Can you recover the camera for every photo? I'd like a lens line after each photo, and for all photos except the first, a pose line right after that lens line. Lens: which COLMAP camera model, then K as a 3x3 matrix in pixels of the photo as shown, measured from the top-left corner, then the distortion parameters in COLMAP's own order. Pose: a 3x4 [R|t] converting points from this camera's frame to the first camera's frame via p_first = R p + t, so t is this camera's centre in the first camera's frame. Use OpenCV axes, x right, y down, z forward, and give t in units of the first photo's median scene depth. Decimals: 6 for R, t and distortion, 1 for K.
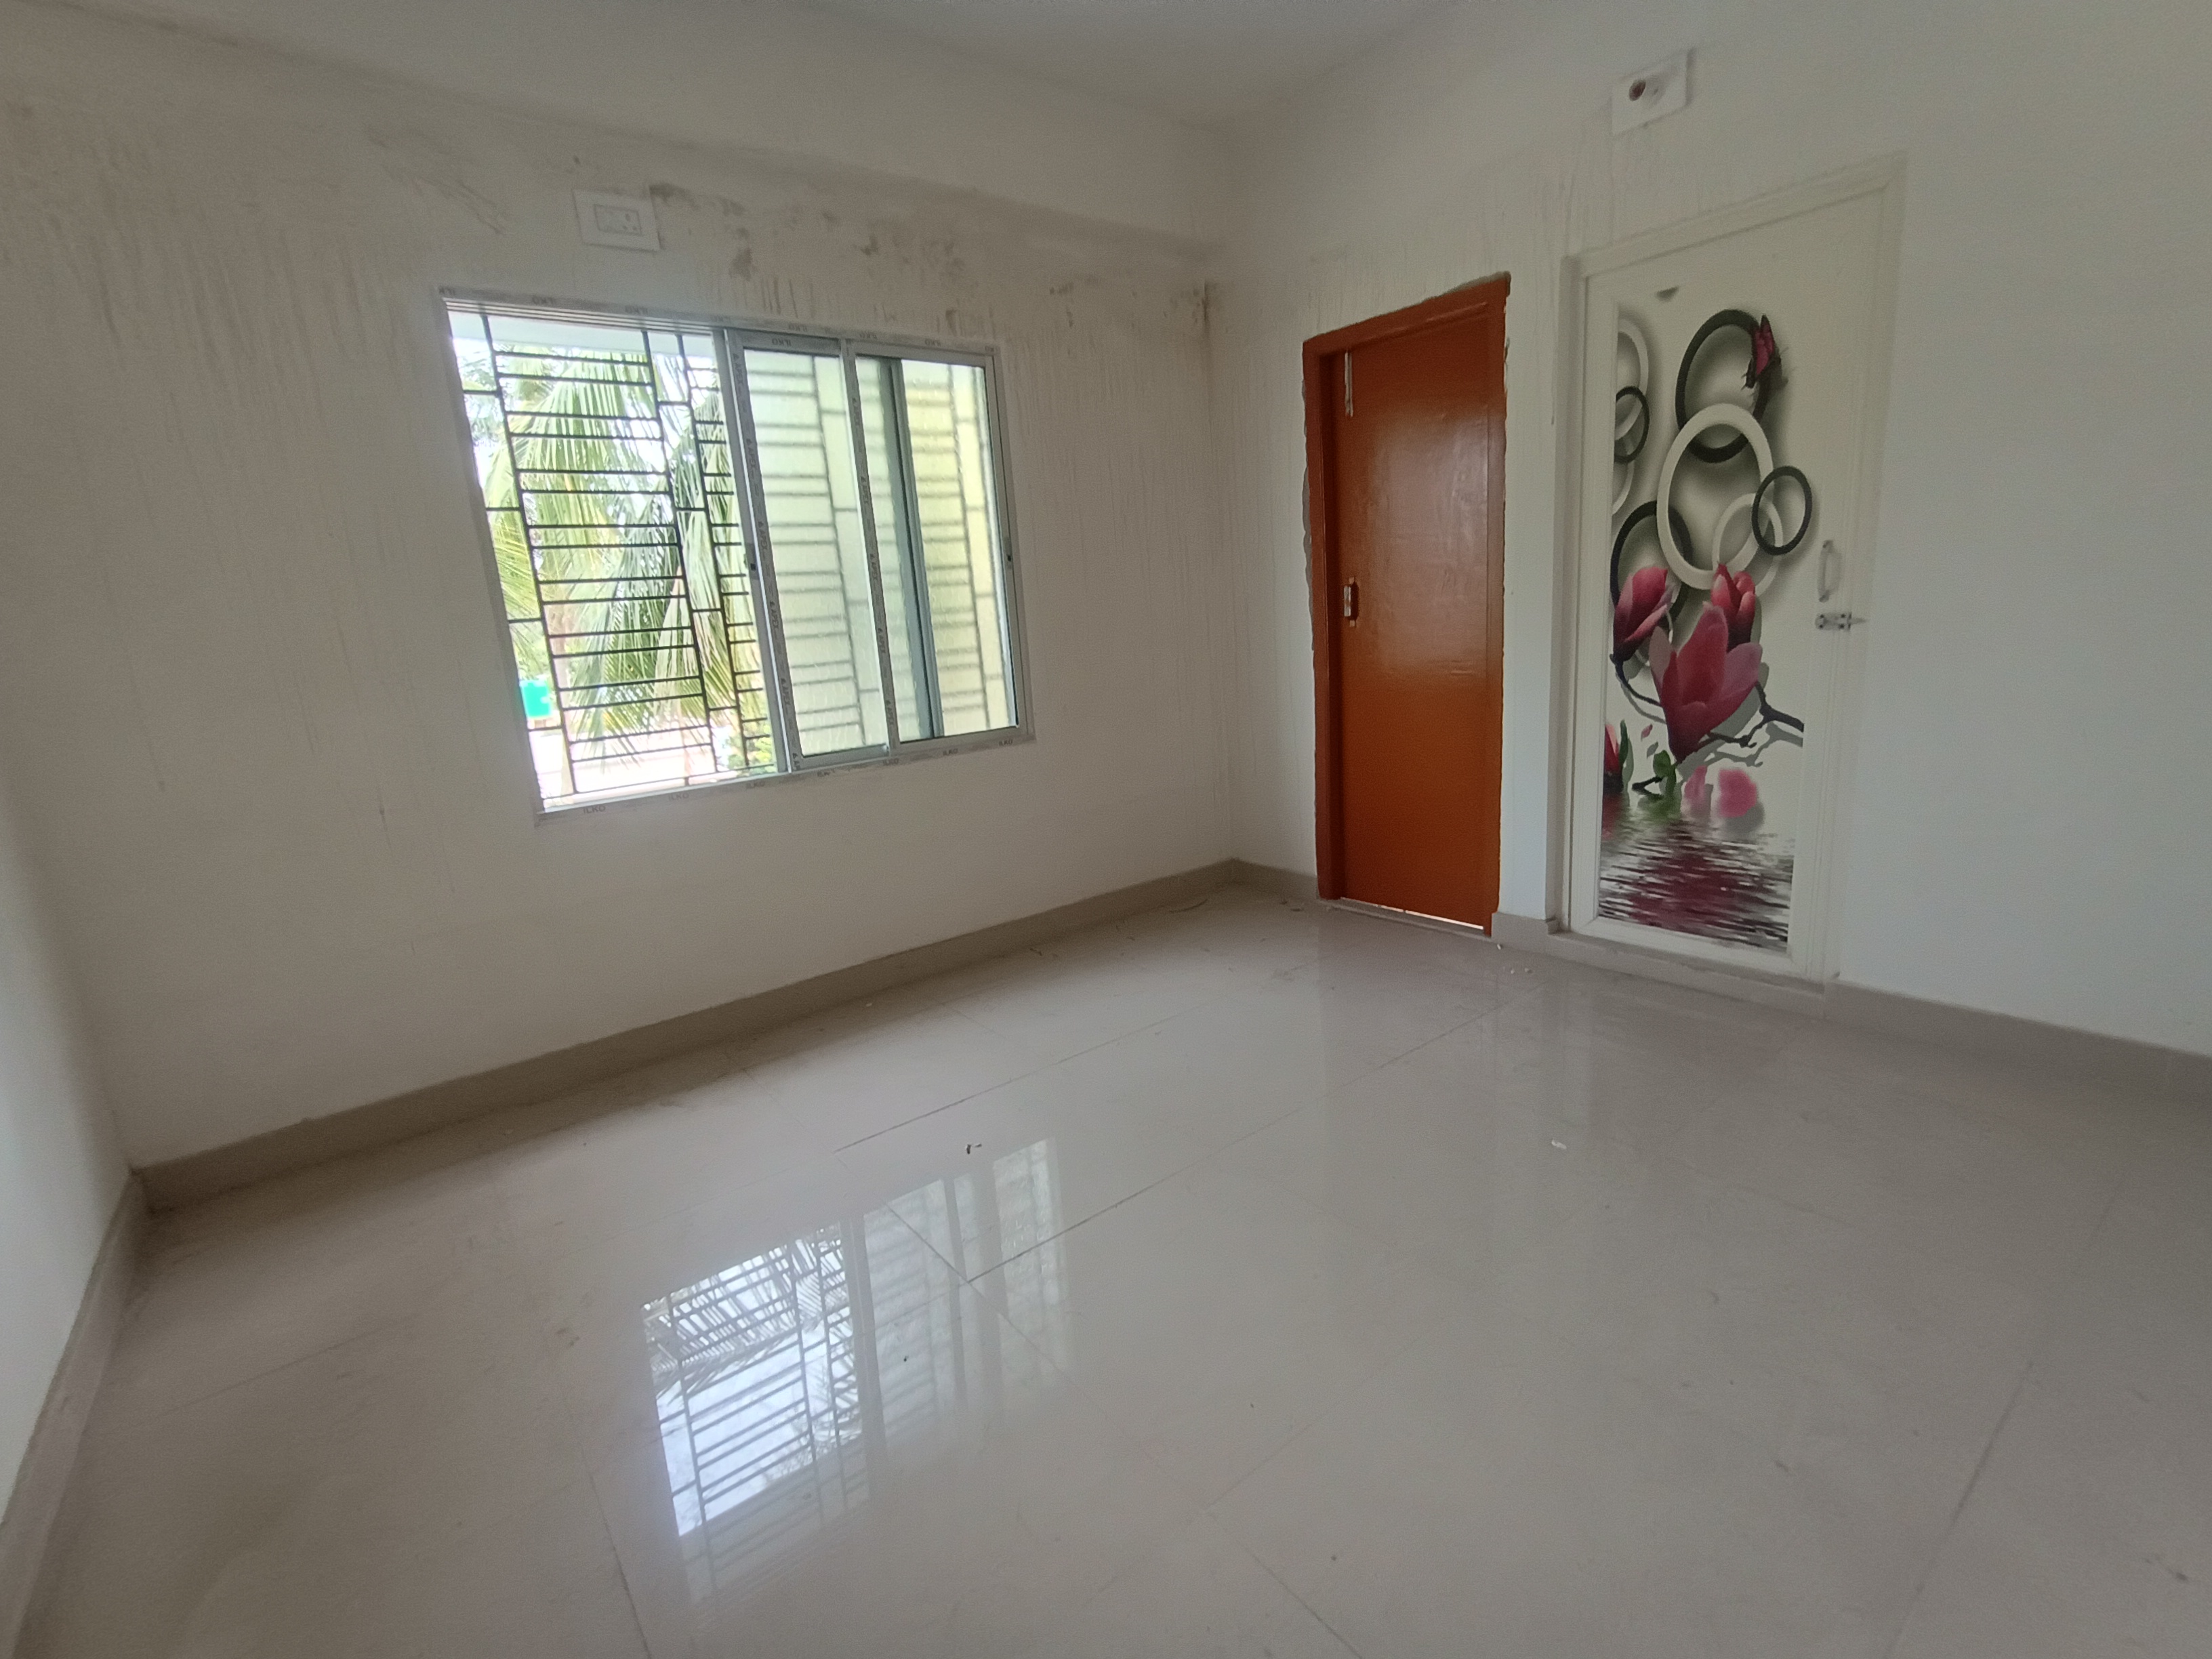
lens RADIAL K [[995.4, 0, 1112.4], [0, 995.4, 836.1], [0, 0, 1]] dist [-0.003933, -0.000645]
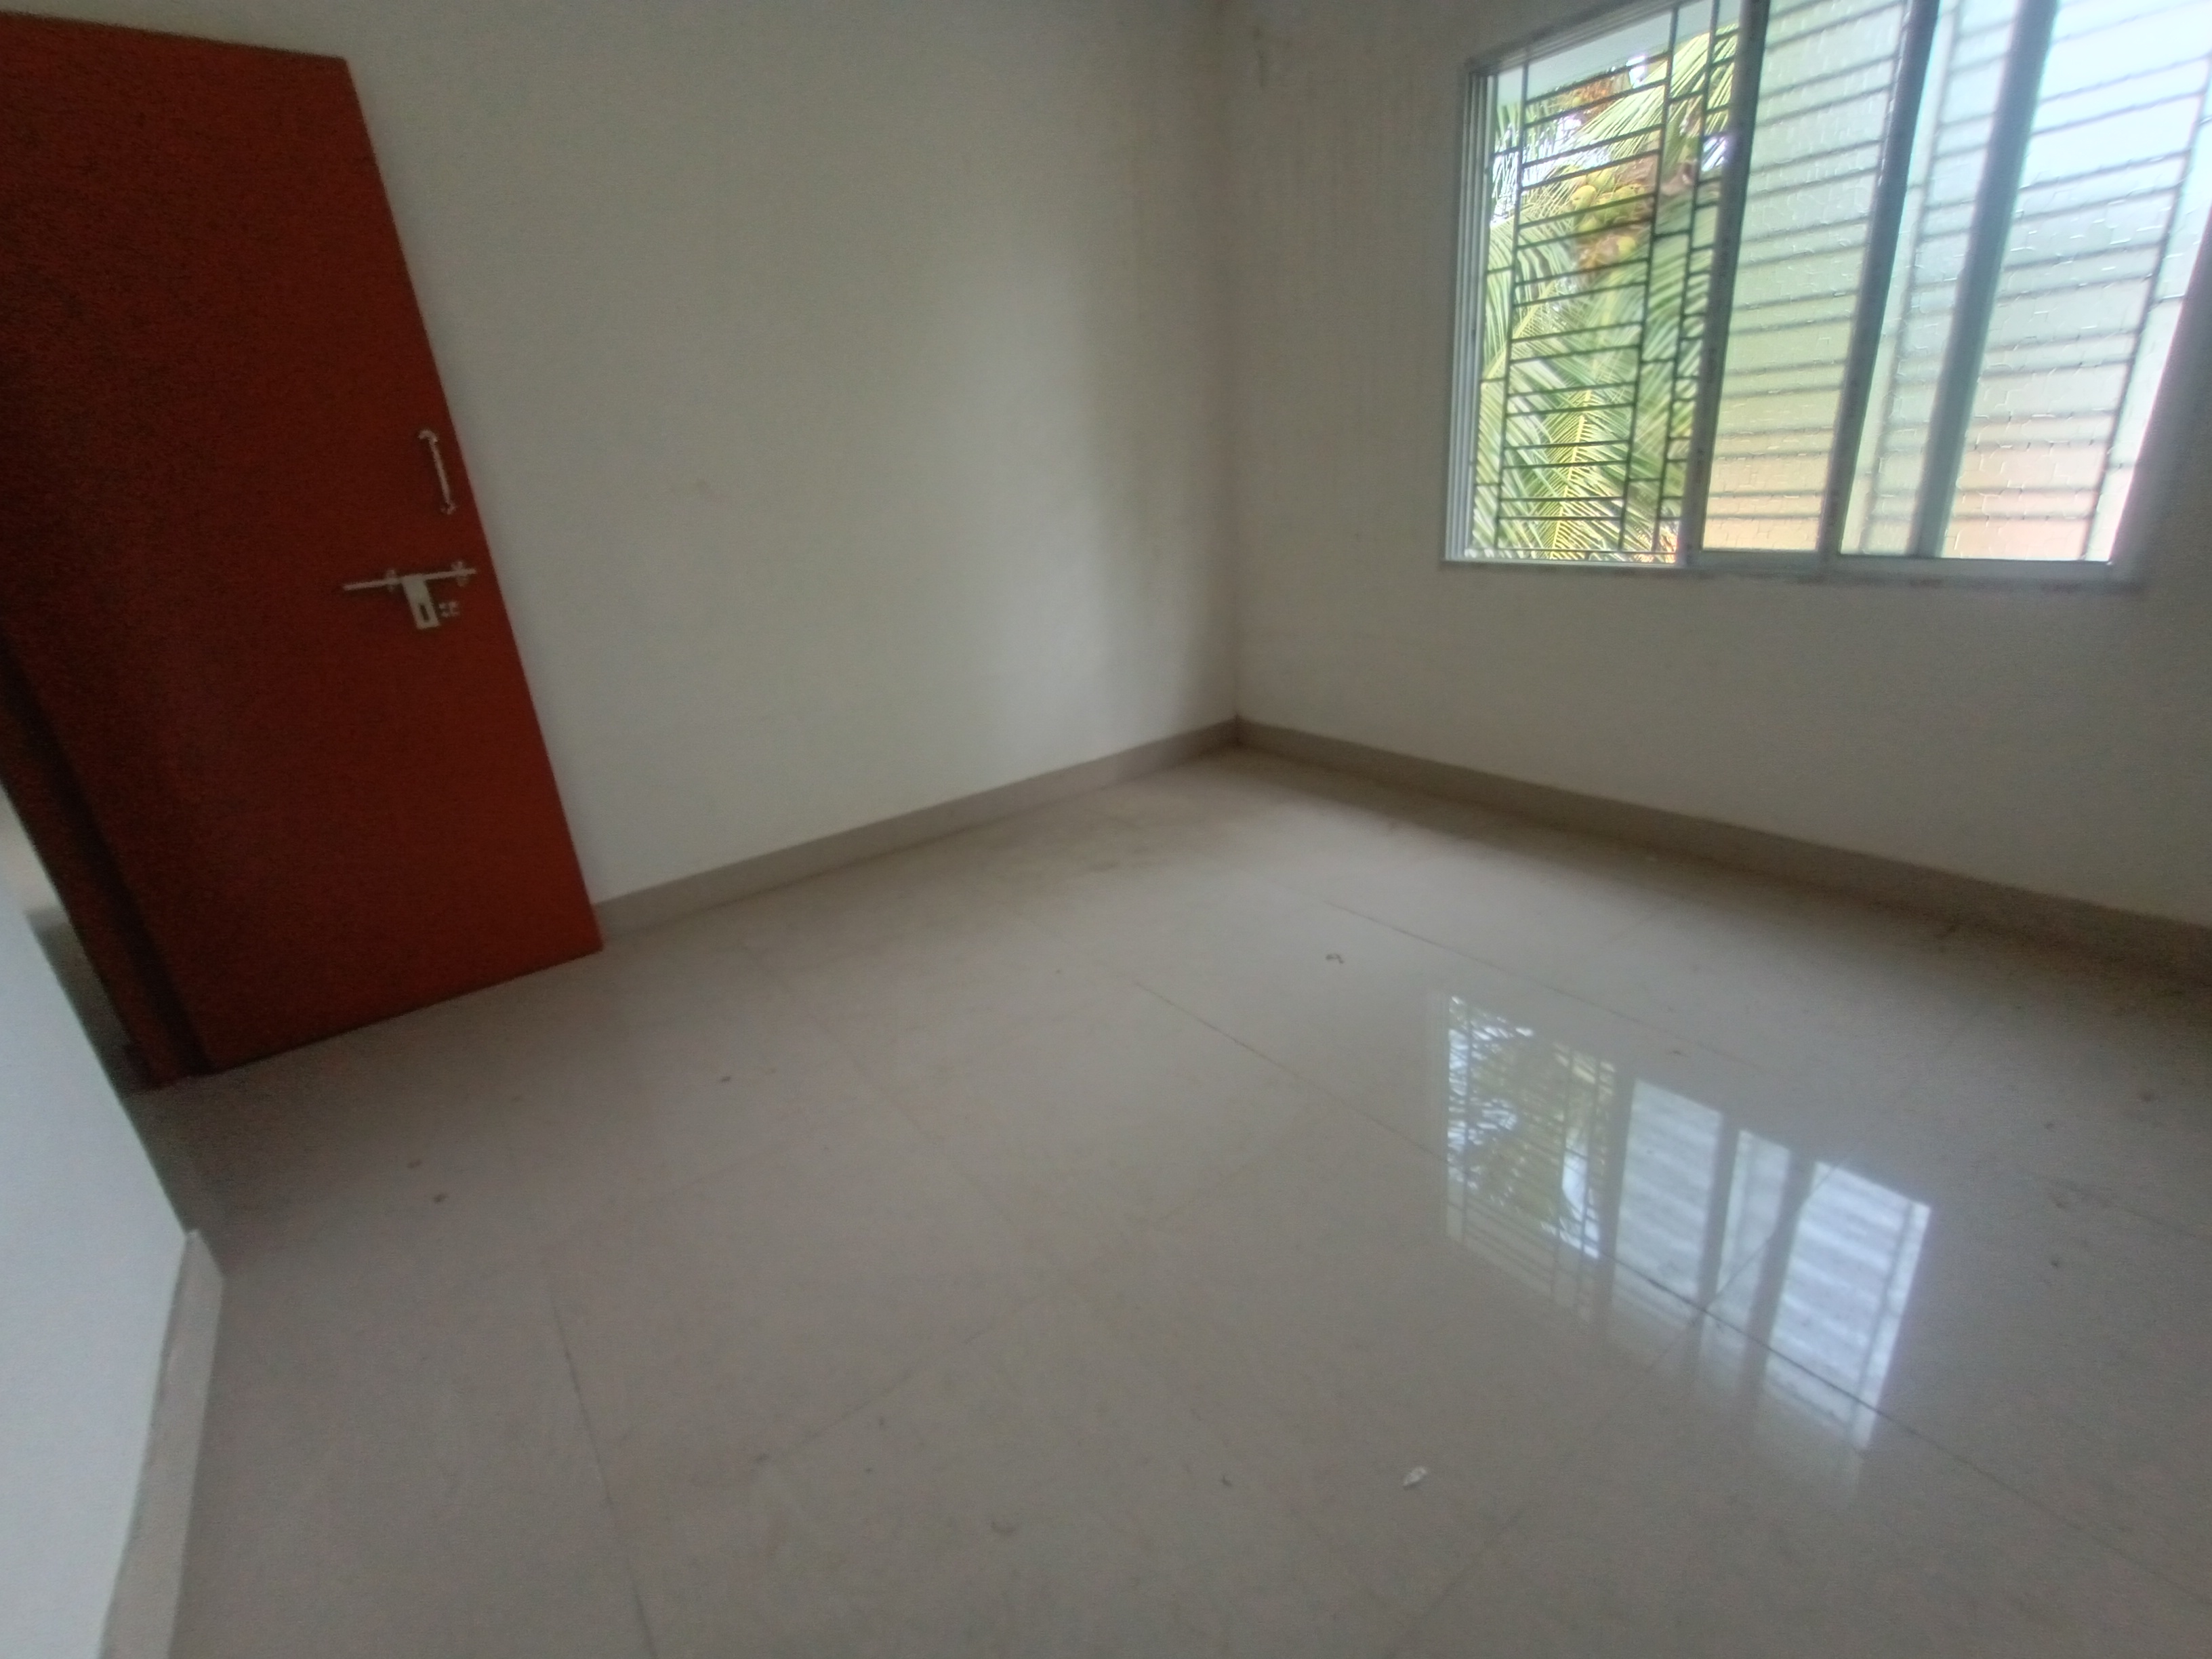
lens RADIAL K [[1005.5, 0, 1113.1], [0, 1005.5, 833.6], [0, 0, 1]] dist [-0.001709, 0.001904]
pose [[-0.011282, 0.426481, -0.904426, 0.605969], [-0.140358, 0.894854, 0.423718, -0.171996], [0.990037, 0.131724, 0.049765, 0.567228]]
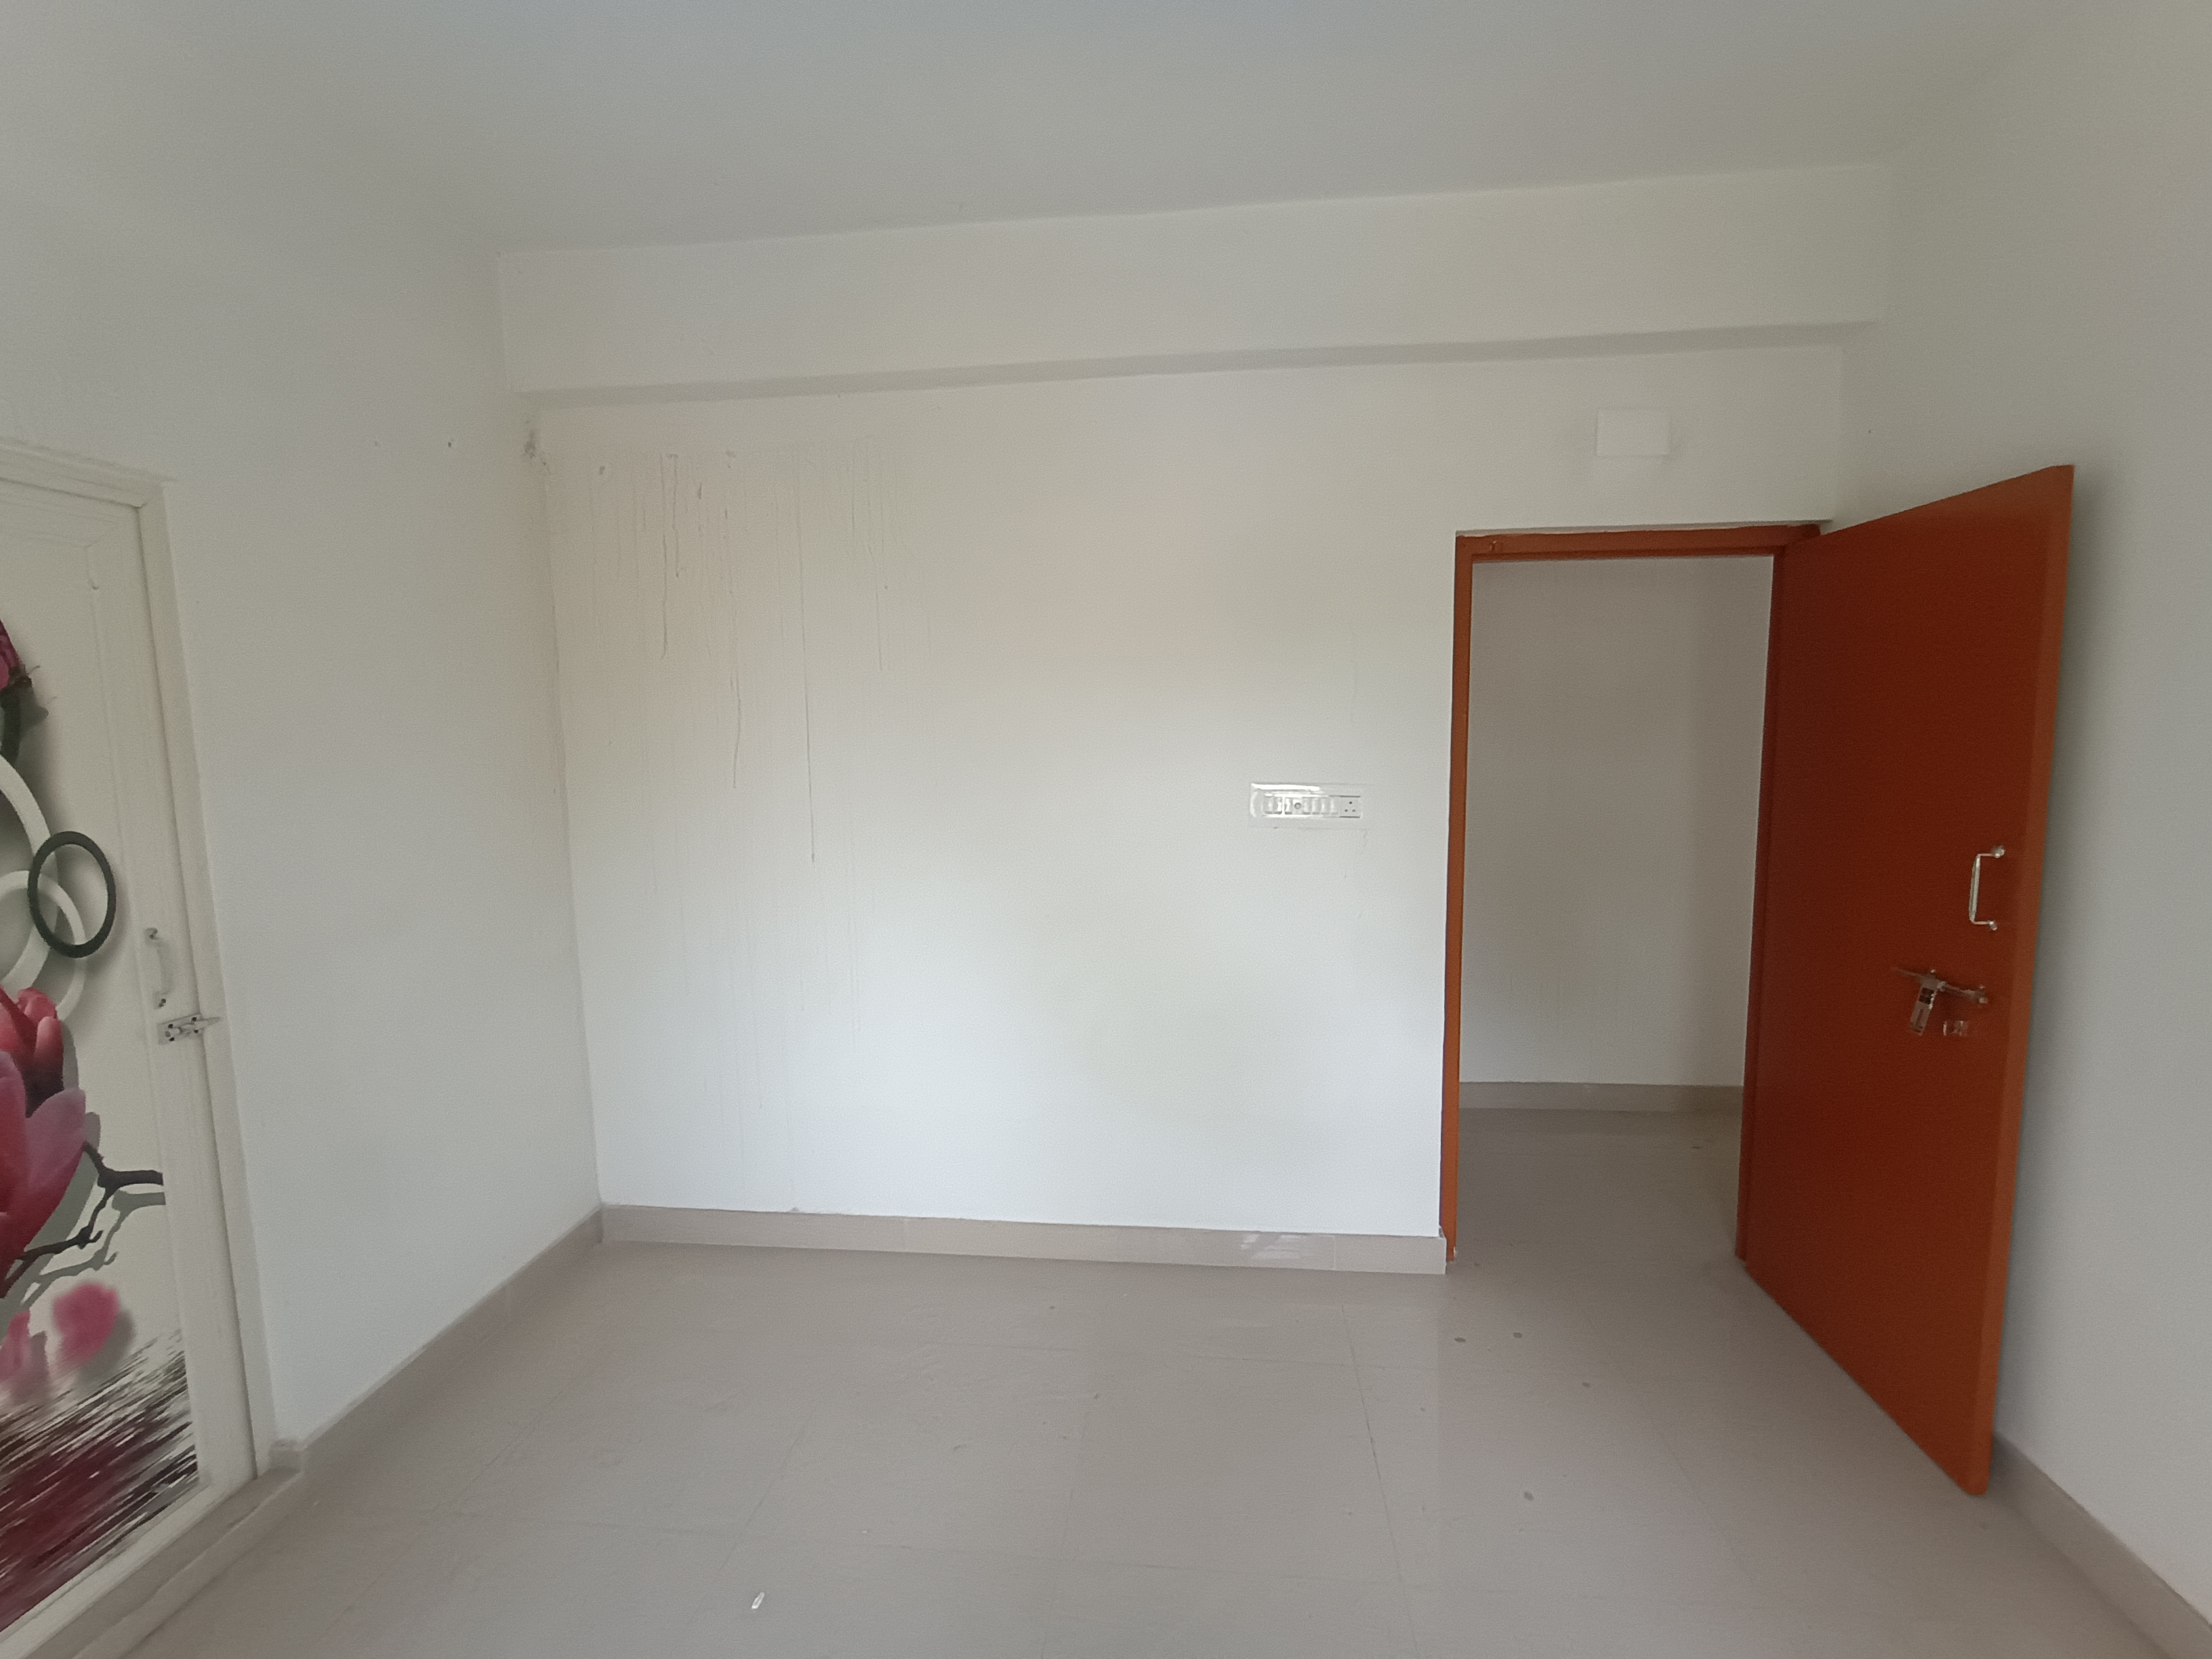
lens RADIAL K [[1005.5, 0, 1113.1], [0, 1005.5, 833.6], [0, 0, 1]] dist [-0.001709, 0.001904]
pose [[-0.721520, 0.004982, 0.692376, -0.278803], [0.214070, 0.952586, 0.216226, -0.327820], [-0.658470, 0.304229, -0.688376, 0.895710]]
